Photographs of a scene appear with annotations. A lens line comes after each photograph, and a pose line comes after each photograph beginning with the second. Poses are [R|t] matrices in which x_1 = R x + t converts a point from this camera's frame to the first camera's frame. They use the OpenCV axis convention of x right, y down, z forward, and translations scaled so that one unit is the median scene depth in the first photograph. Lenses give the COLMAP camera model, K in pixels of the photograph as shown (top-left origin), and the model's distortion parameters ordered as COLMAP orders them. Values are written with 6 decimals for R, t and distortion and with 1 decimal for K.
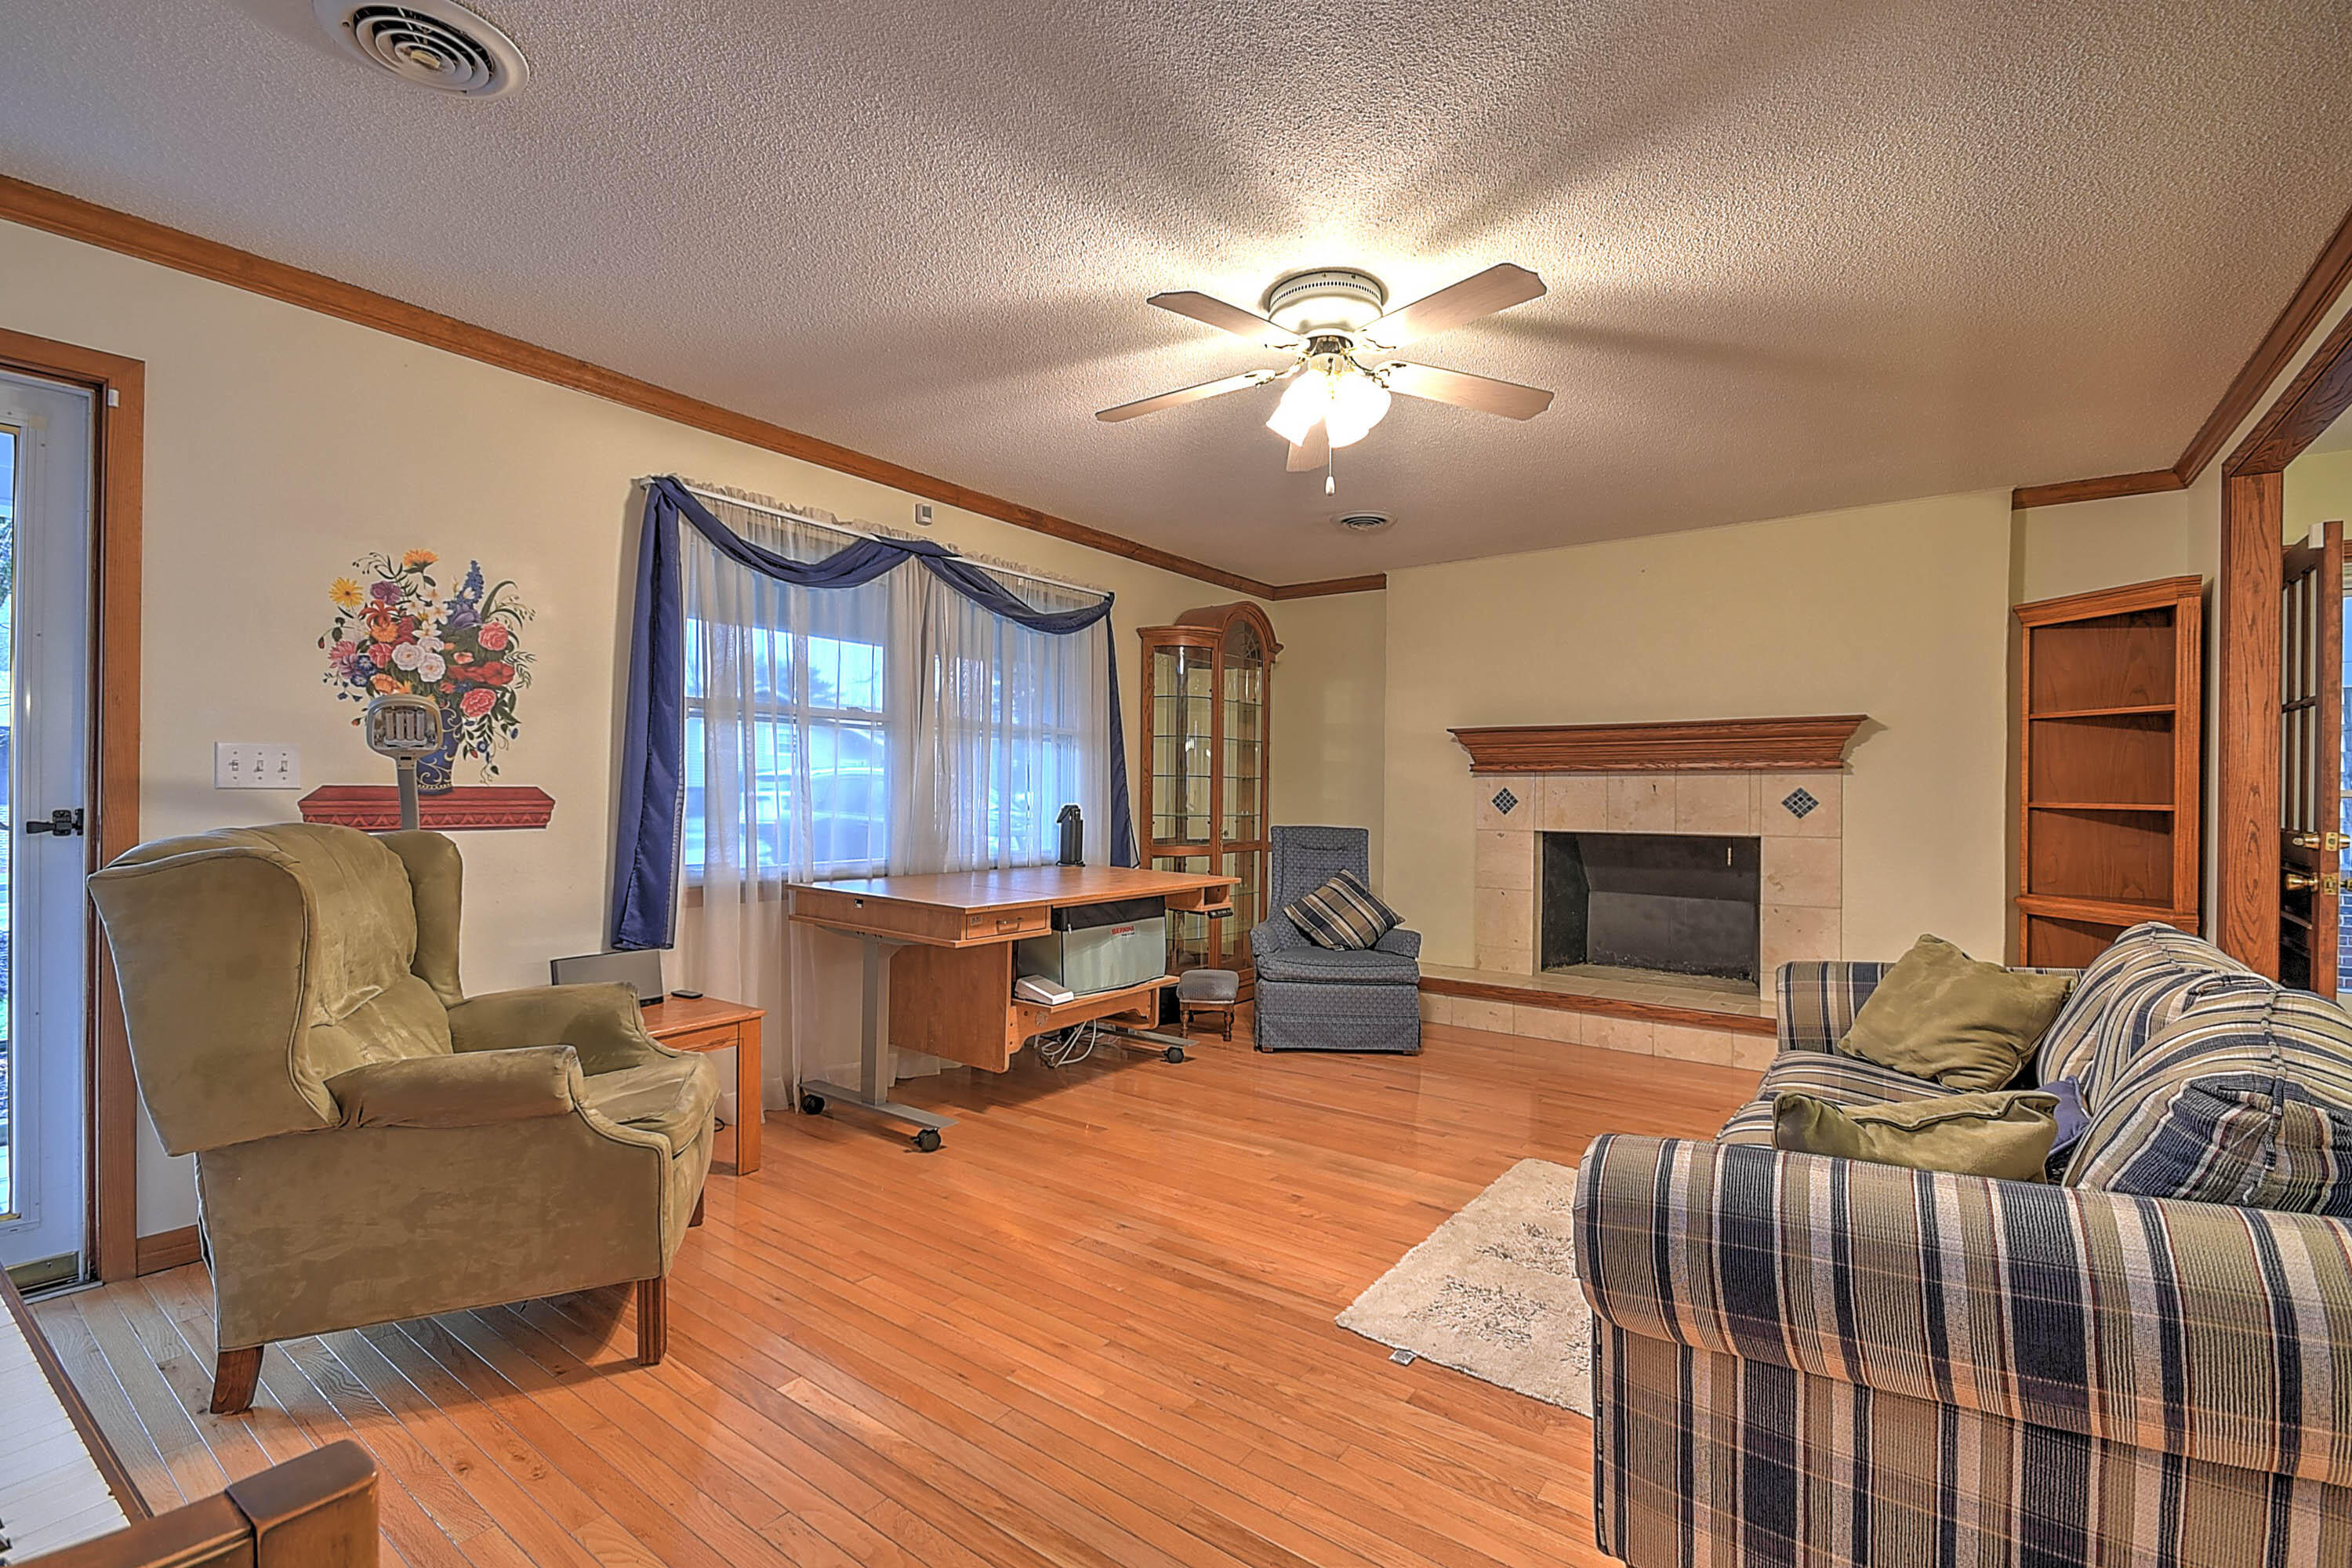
lens RADIAL K [[1027.1, 0, 1174.5], [0, 1027.1, 793.4], [0, 0, 1]] dist [0.022105, -0.011646]
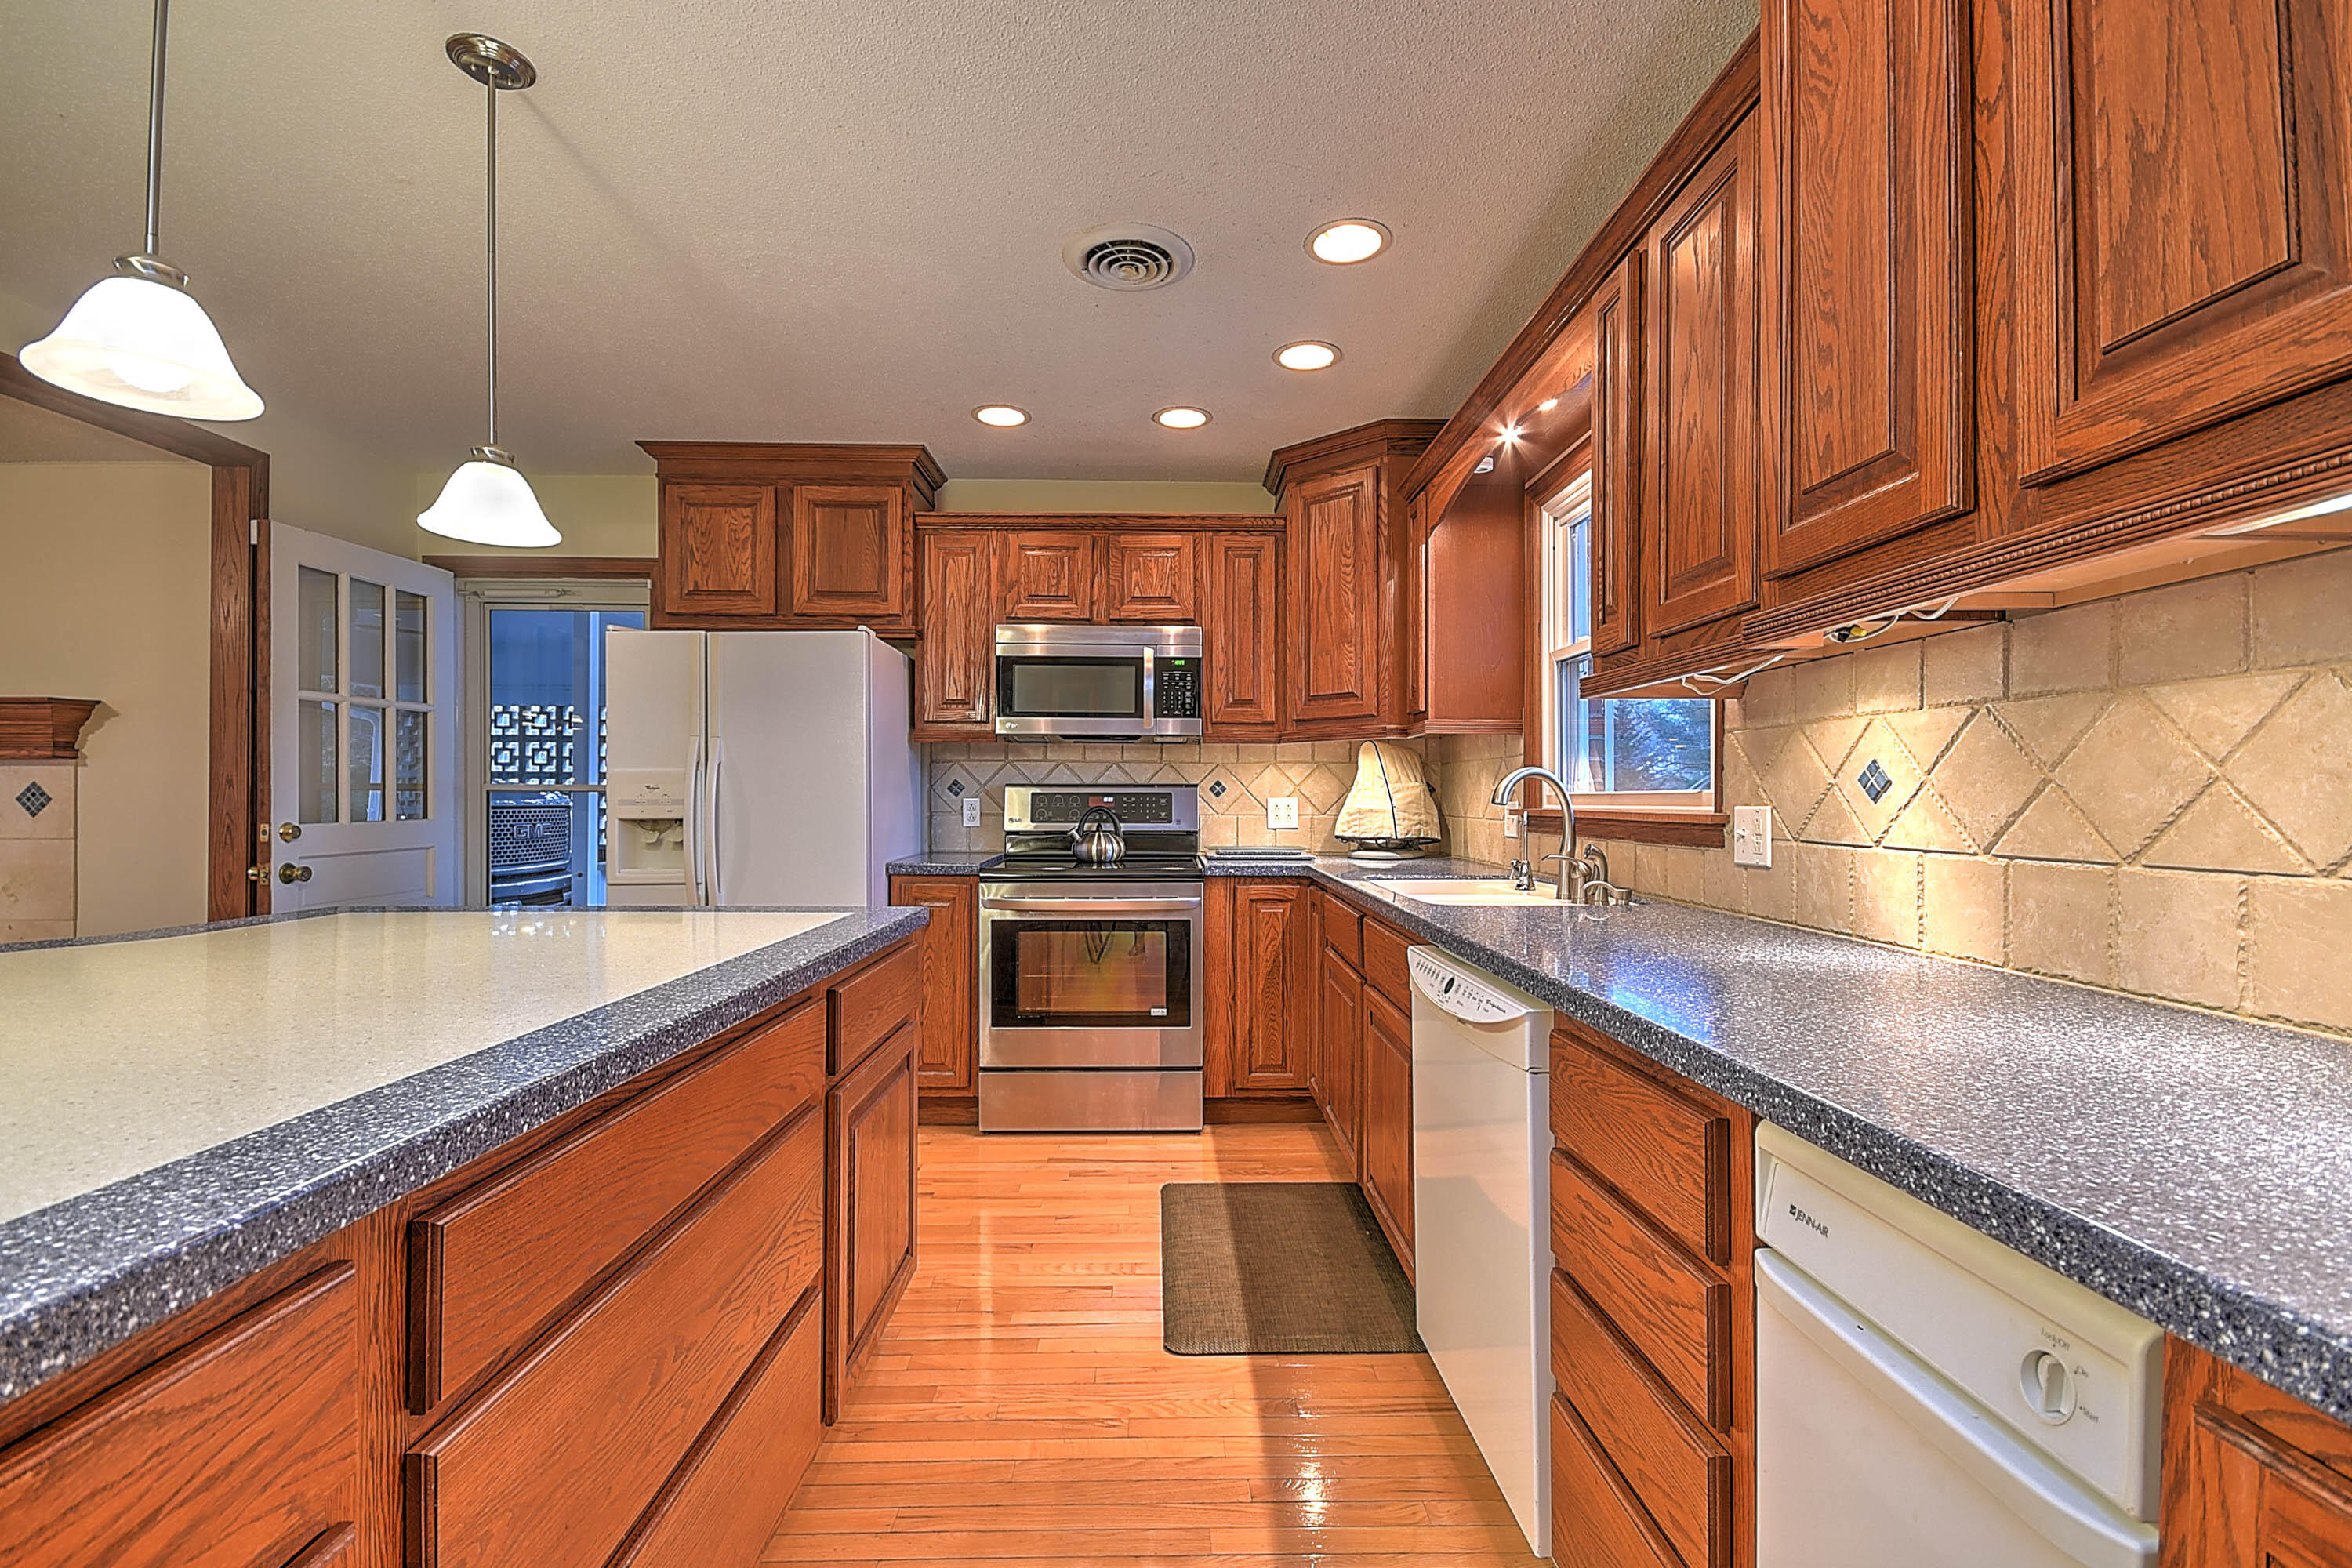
lens RADIAL K [[1027.1, 0, 1165.3], [0, 1027.1, 795.7], [0, 0, 1]] dist [0.022105, -0.011646]
pose [[0.798396, -0.003208, 0.602124, 1.047342], [0.002047, 0.999994, 0.002614, 0.007936], [-0.602129, -0.000854, 0.798398, -0.309623]]
